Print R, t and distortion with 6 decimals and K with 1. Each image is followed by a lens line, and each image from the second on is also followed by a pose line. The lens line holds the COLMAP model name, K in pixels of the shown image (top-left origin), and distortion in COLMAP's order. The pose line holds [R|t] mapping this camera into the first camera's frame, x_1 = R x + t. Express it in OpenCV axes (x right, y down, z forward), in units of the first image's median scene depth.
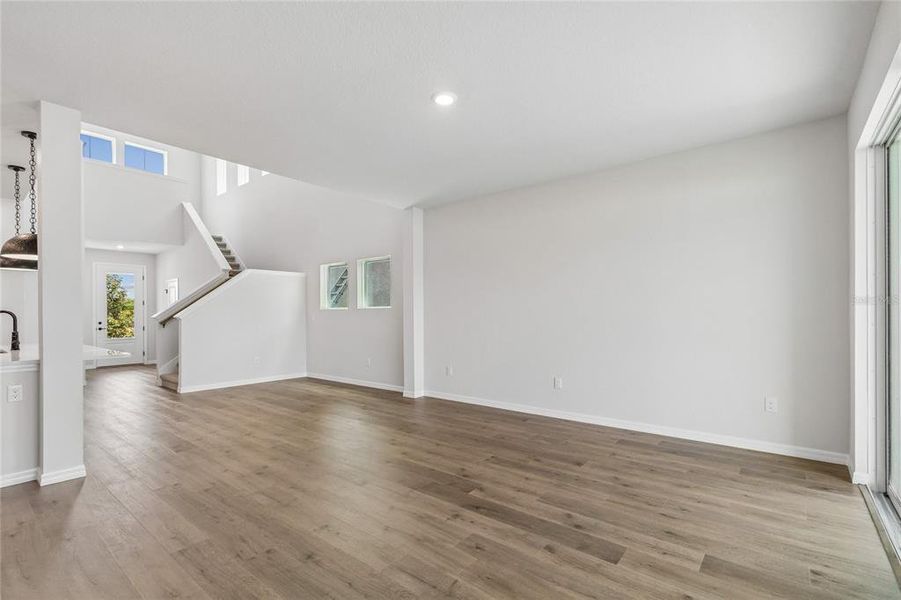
lens RADIAL K [[412.8, 0, 456.6], [0, 412.8, 304.2], [0, 0, 1]] dist [0.006121, 0.000952]
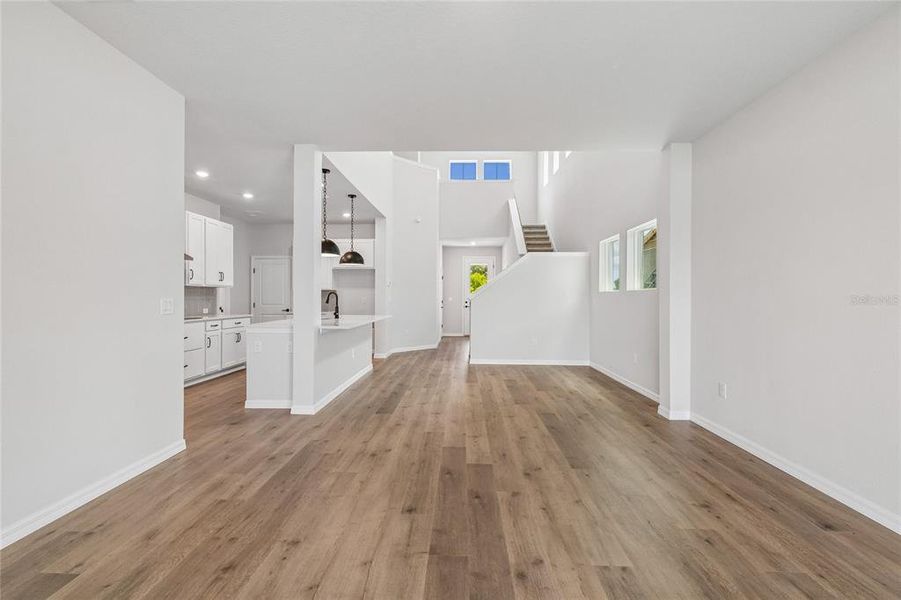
lens RADIAL K [[397.7, 0, 450.3], [0, 397.7, 298.7], [0, 0, 1]] dist [0.008539, -0.000168]
pose [[0.590420, 0.013244, -0.806988, 0.214778], [0.012185, 0.999605, 0.025321, 0.002654], [0.807004, -0.024783, 0.590025, 0.305223]]
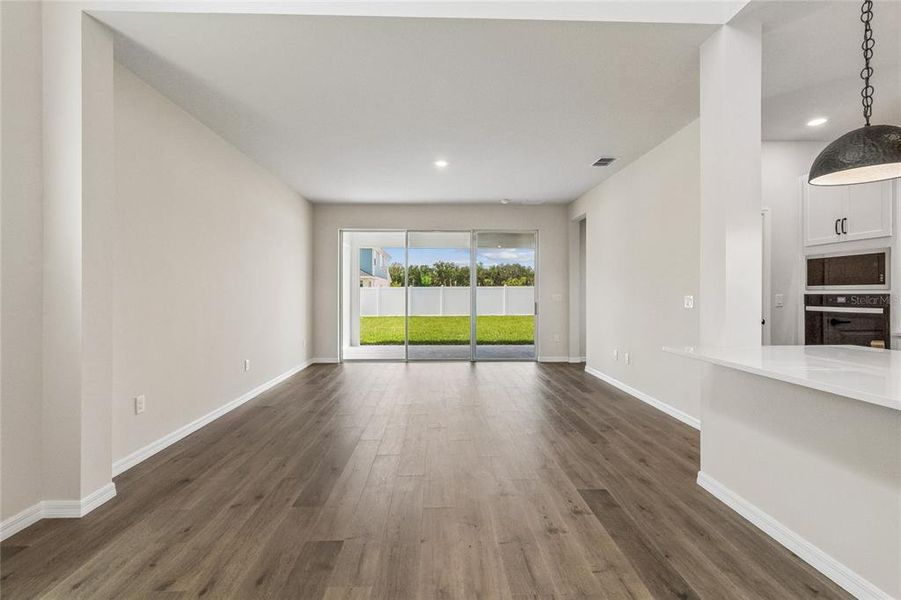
lens RADIAL K [[368.0, 0, 448.3], [0, 368.0, 297.1], [0, 0, 1]] dist [0.002261, 0.000625]
pose [[-0.644489, -0.000318, 0.764613, -0.572594], [-0.016960, 0.999760, -0.013880, 0.026434], [-0.764425, -0.021913, -0.644340, 0.953086]]
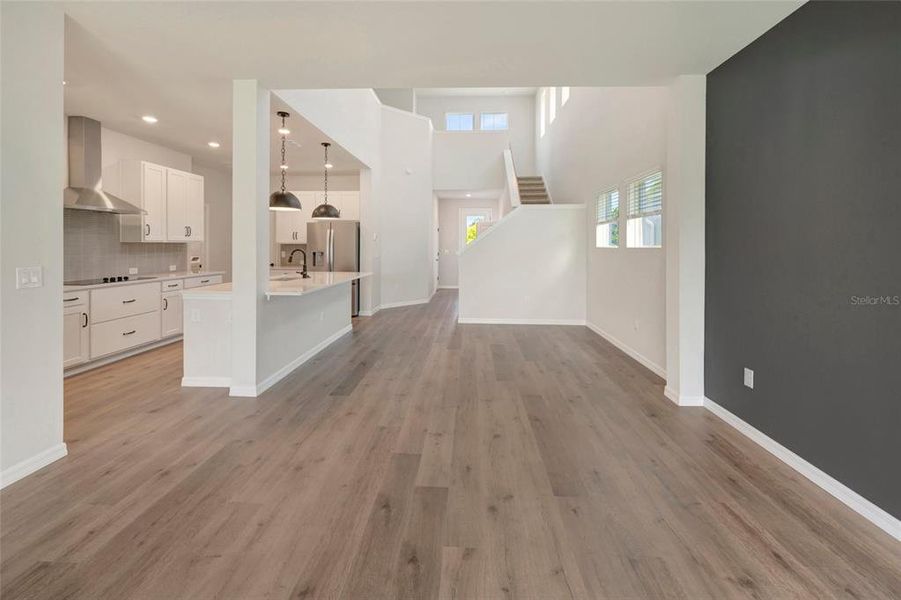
lens RADIAL K [[368.0, 0, 450.1], [0, 368.0, 248.0], [0, 0, 1]] dist [0.002261, 0.000625]
pose [[0.569591, 0.017086, -0.821750, 0.131300], [0.011322, 0.999526, 0.028630, -0.012891], [0.821850, -0.025611, 0.569128, 0.441690]]
